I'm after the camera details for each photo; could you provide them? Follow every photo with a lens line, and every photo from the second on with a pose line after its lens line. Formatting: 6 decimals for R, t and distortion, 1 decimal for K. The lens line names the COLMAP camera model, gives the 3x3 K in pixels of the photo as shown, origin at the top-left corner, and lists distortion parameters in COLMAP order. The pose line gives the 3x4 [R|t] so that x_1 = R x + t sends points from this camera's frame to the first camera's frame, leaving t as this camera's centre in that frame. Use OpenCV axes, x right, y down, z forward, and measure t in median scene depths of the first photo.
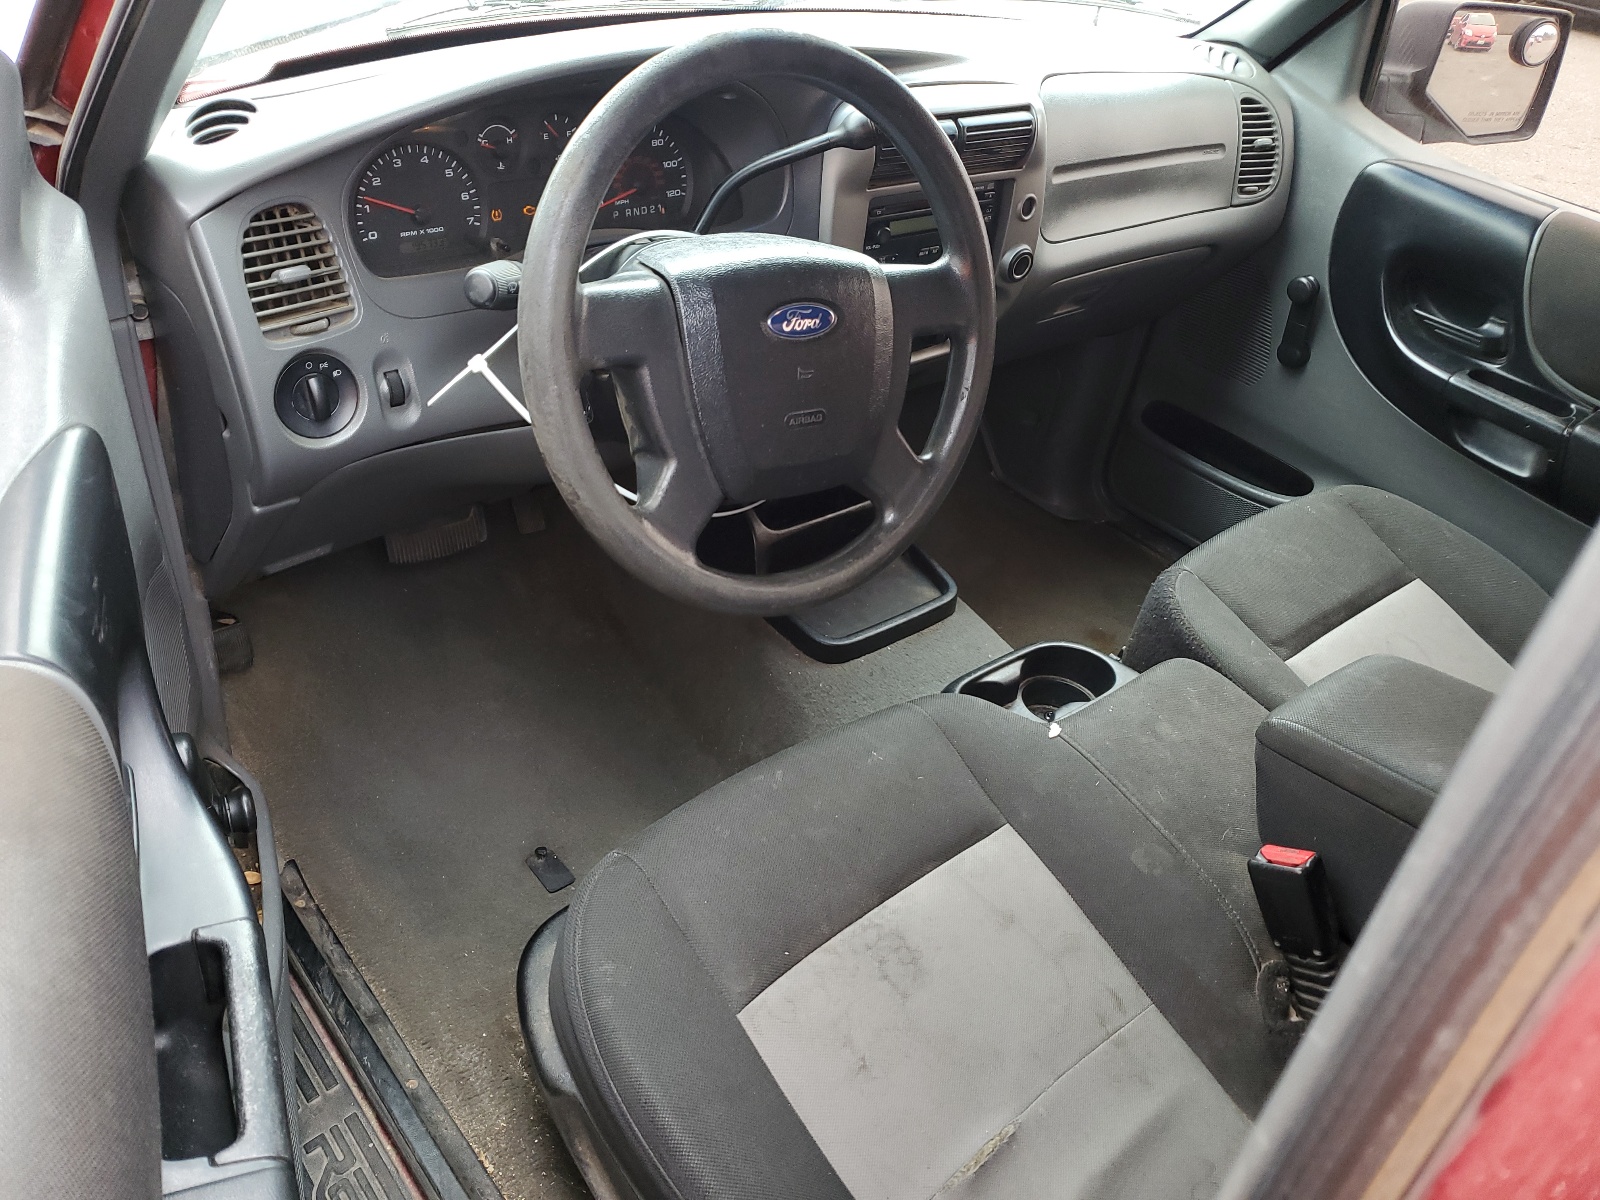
lens RADIAL K [[1247.7, 0, 802.0], [0, 1247.7, 603.0], [0, 0, 1]] dist [0.007803, 0.017355]
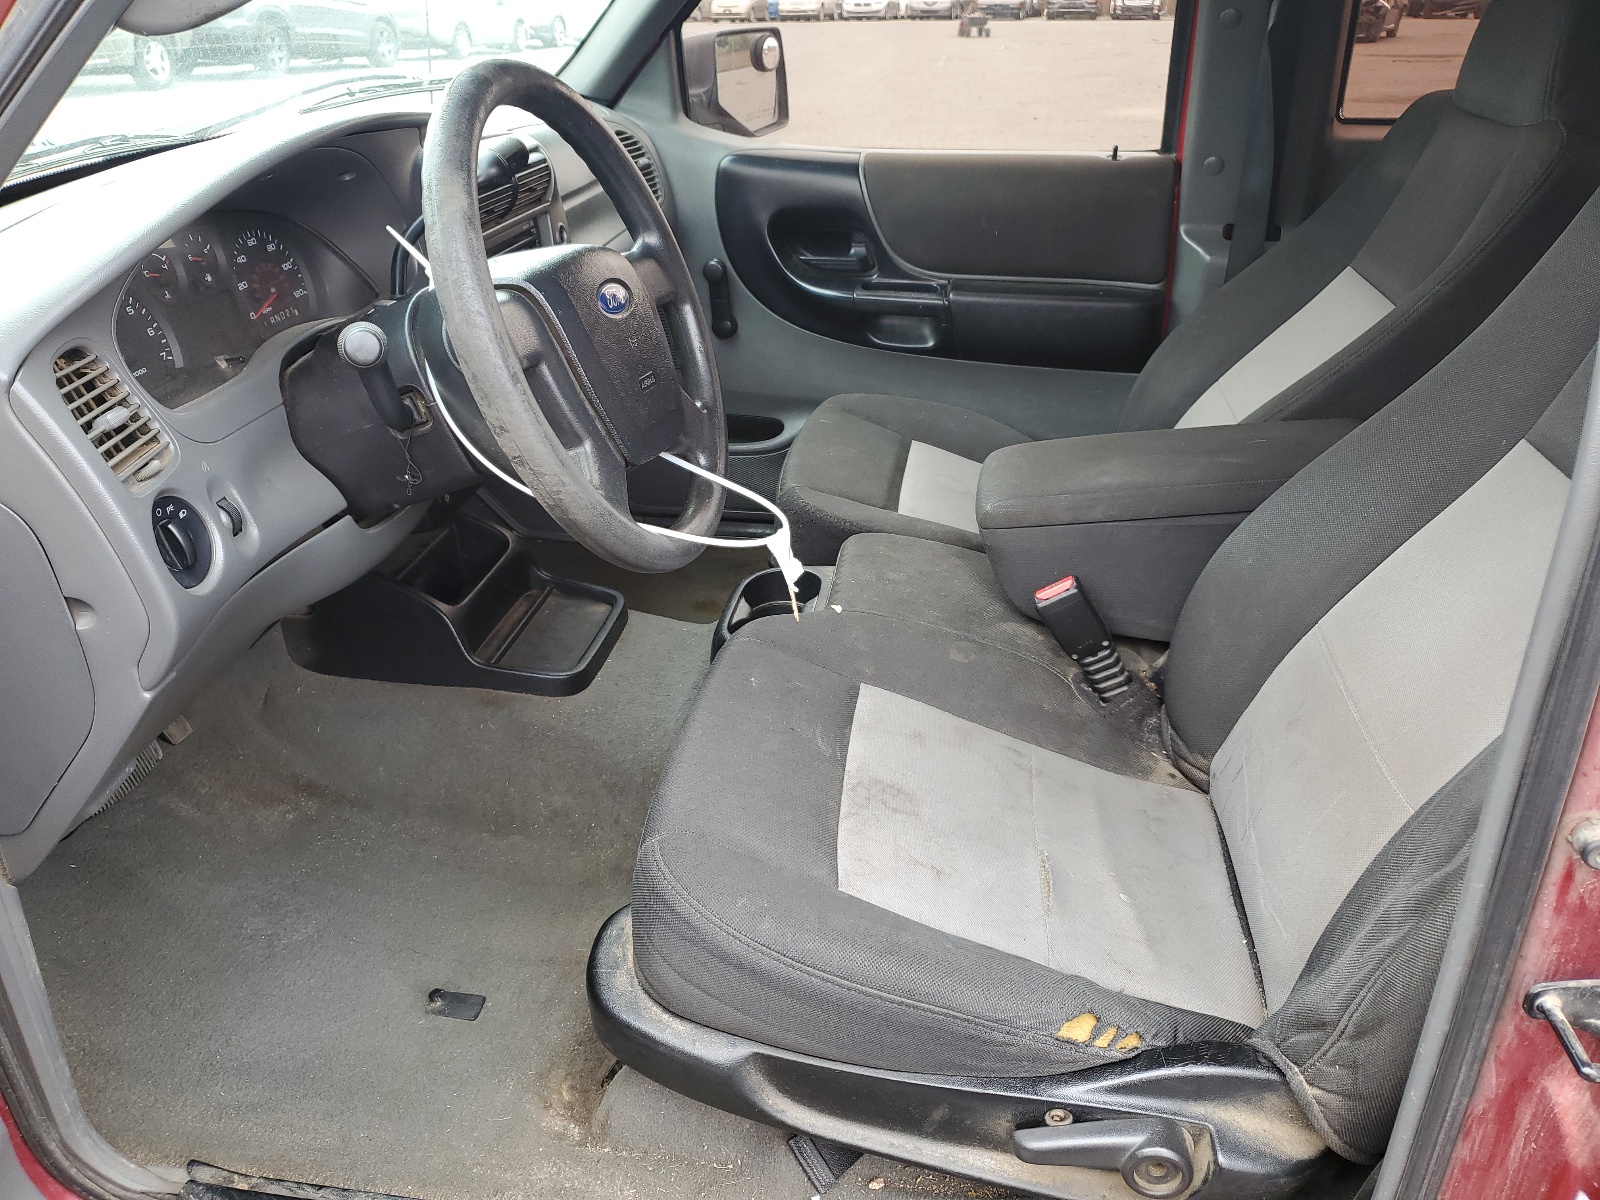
lens RADIAL K [[1247.7, 0, 796.3], [0, 1247.7, 597.1], [0, 0, 1]] dist [0.007803, 0.017355]
pose [[0.748057, -0.408653, 0.522889, -0.436662], [0.463639, 0.885556, 0.028795, 0.041331], [-0.474815, 0.220892, 0.851914, 0.019060]]
